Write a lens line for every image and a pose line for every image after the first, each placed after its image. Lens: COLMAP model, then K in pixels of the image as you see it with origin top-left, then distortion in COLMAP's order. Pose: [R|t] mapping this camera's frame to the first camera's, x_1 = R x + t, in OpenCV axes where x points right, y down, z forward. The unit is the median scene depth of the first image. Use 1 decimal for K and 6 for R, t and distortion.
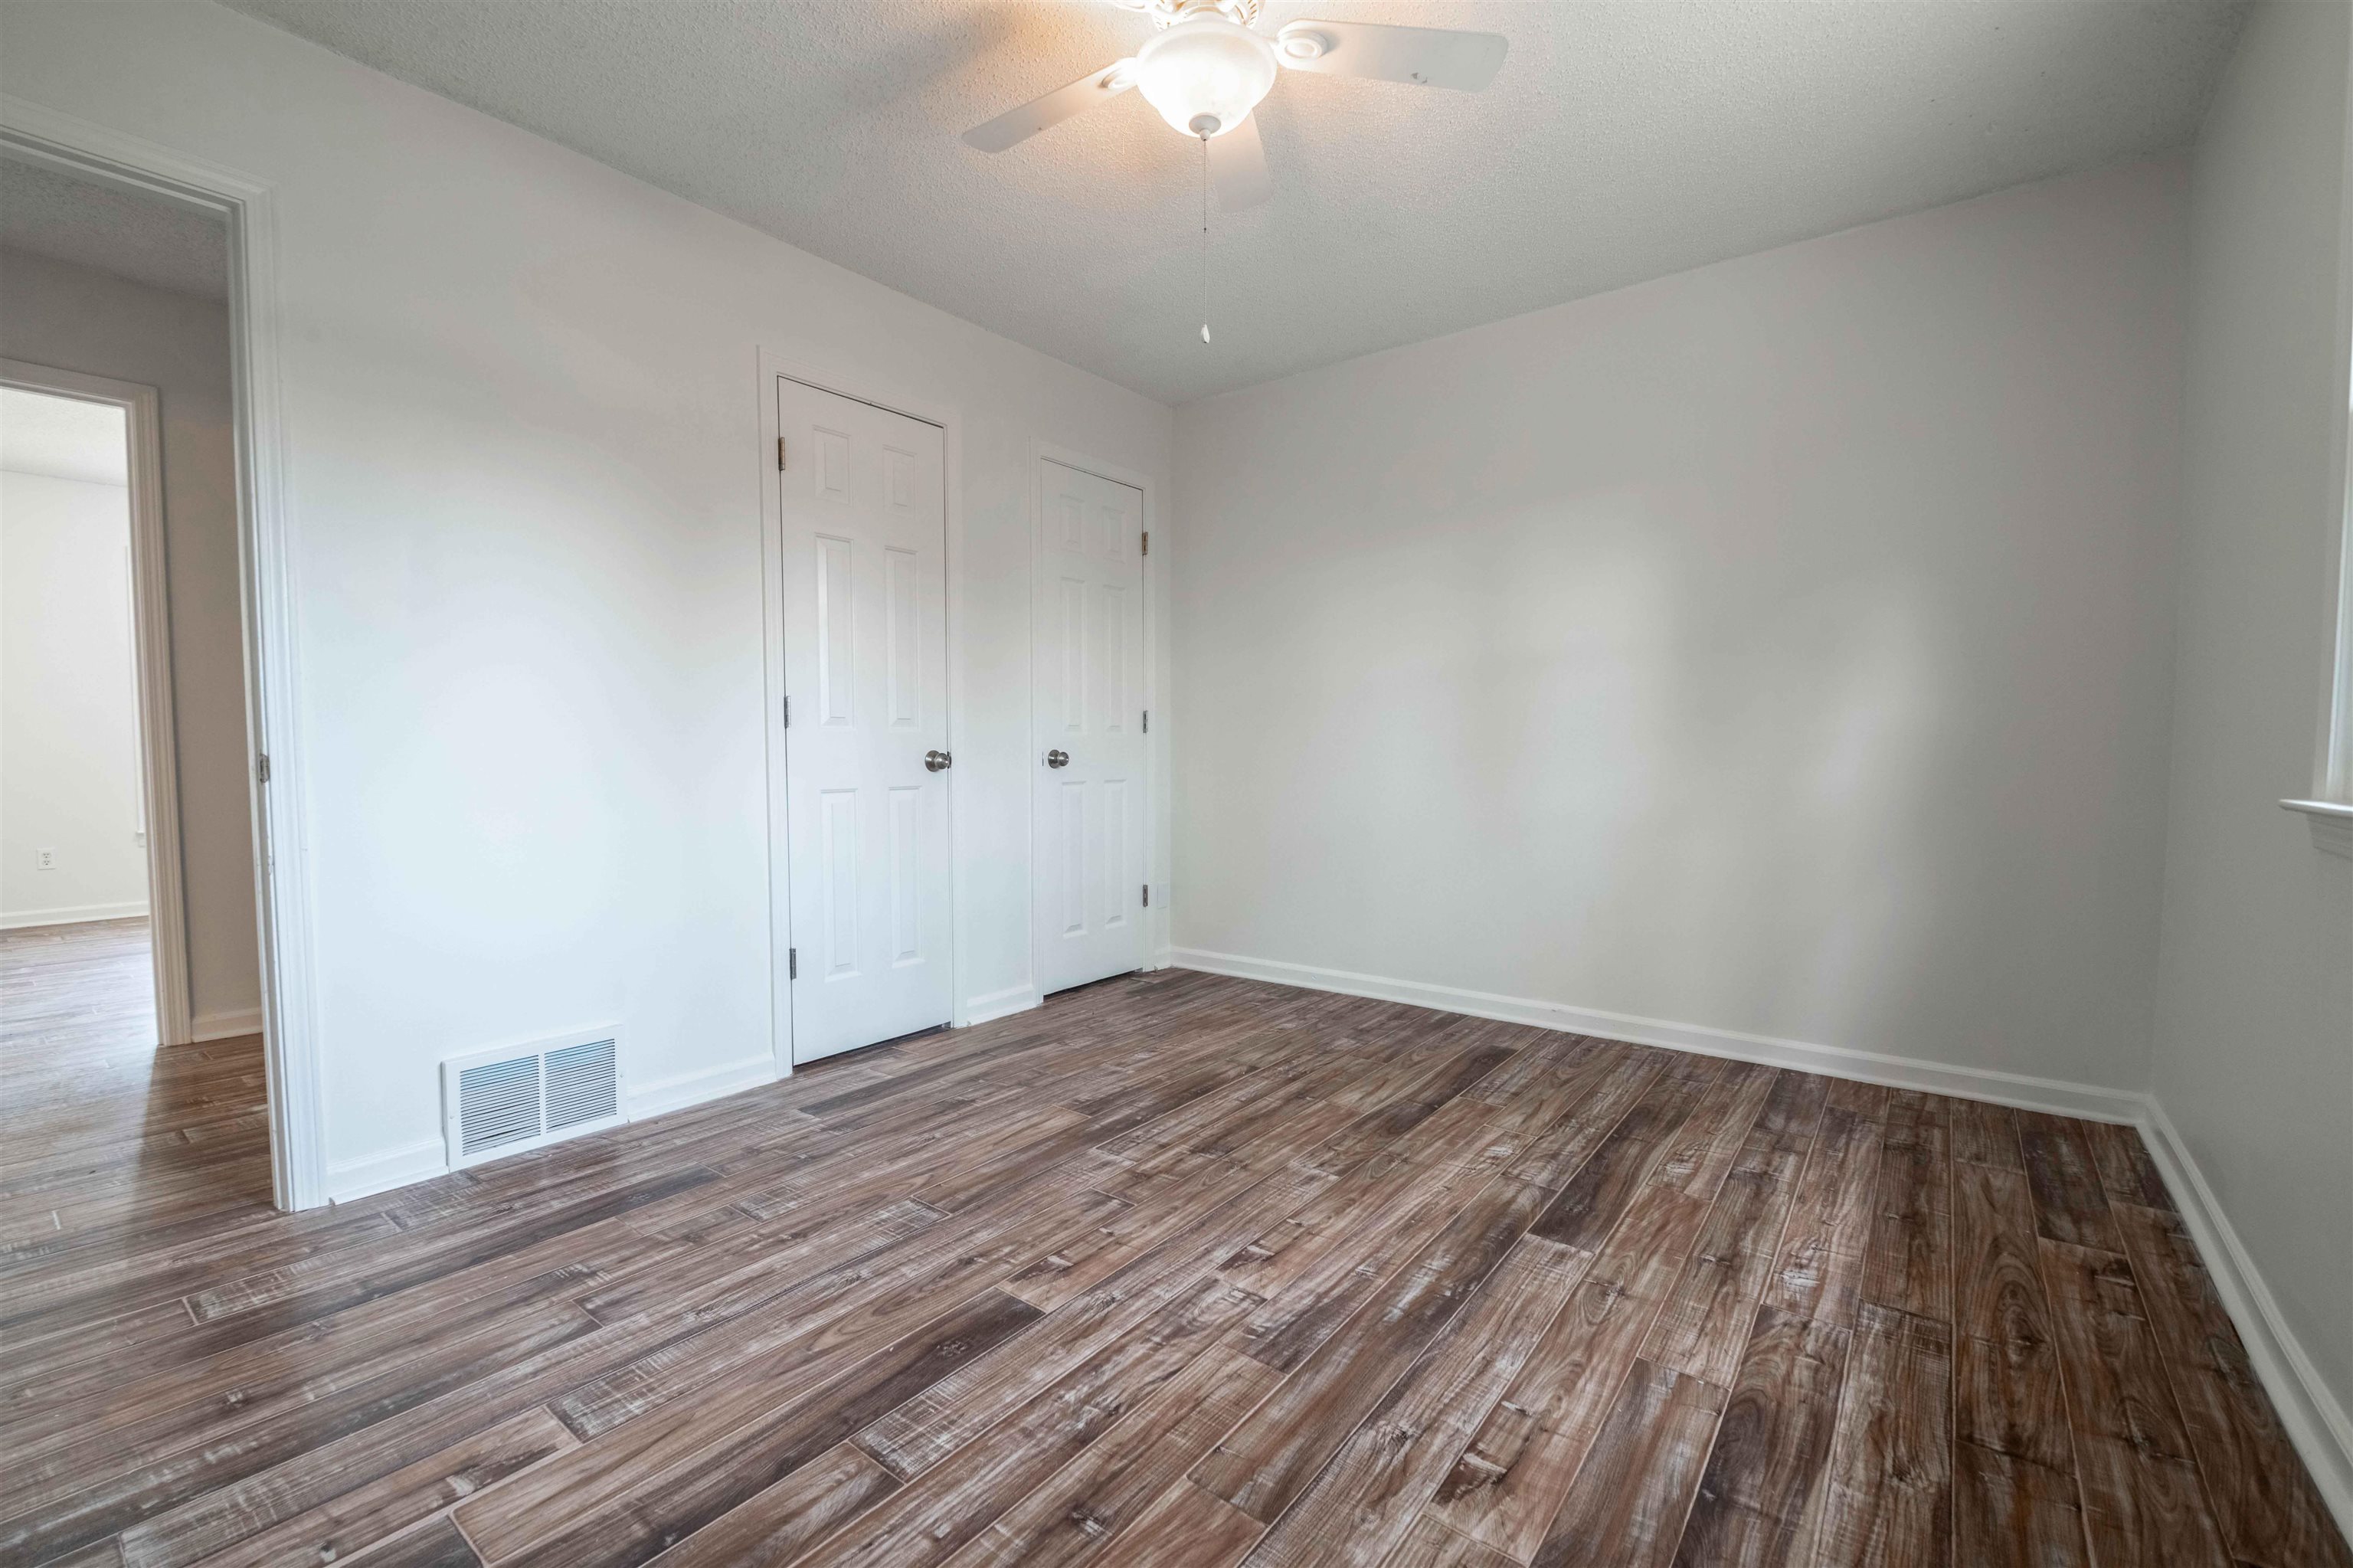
lens RADIAL K [[991.3, 0, 1140.5], [0, 991.3, 801.0], [0, 0, 1]] dist [0.006076, -0.013459]
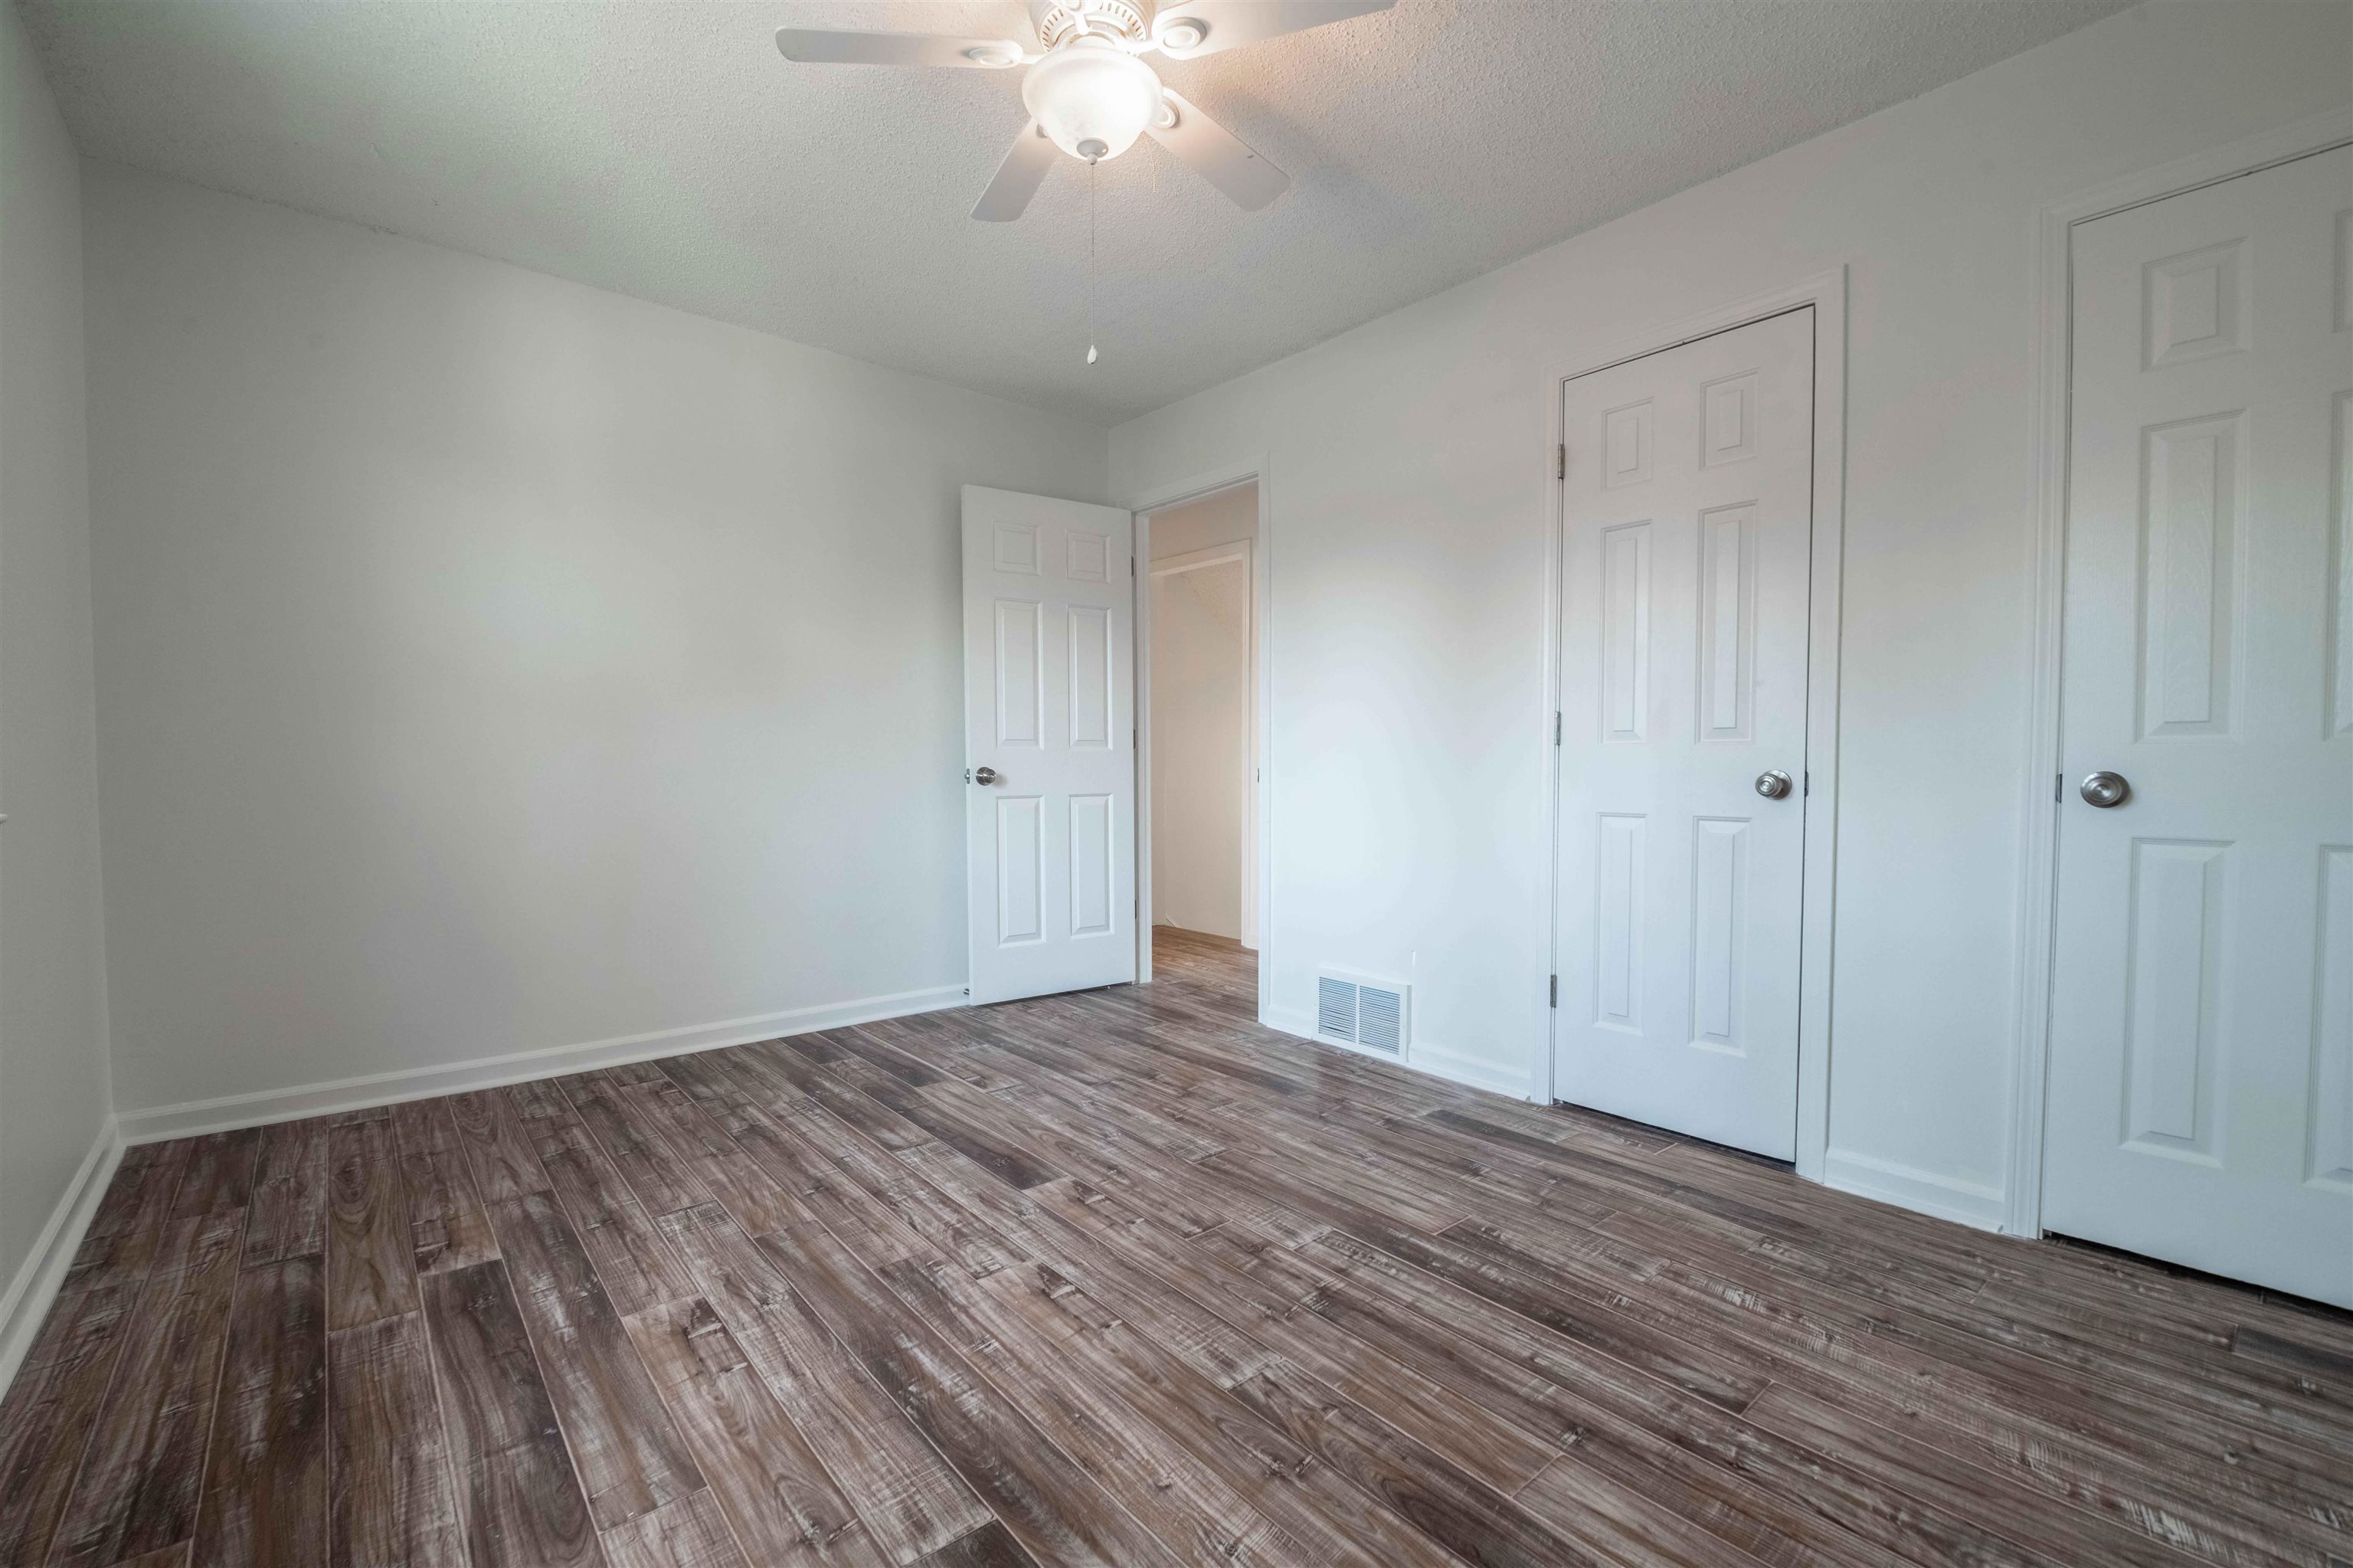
lens RADIAL K [[957.7, 0, 1141.2], [0, 957.7, 798.4], [0, 0, 1]] dist [0.009000, -0.012307]
pose [[-0.188527, 0.034915, -0.981447, 1.081529], [-0.054686, 0.997444, 0.045989, -0.074463], [0.980544, 0.062341, -0.186136, 1.317251]]
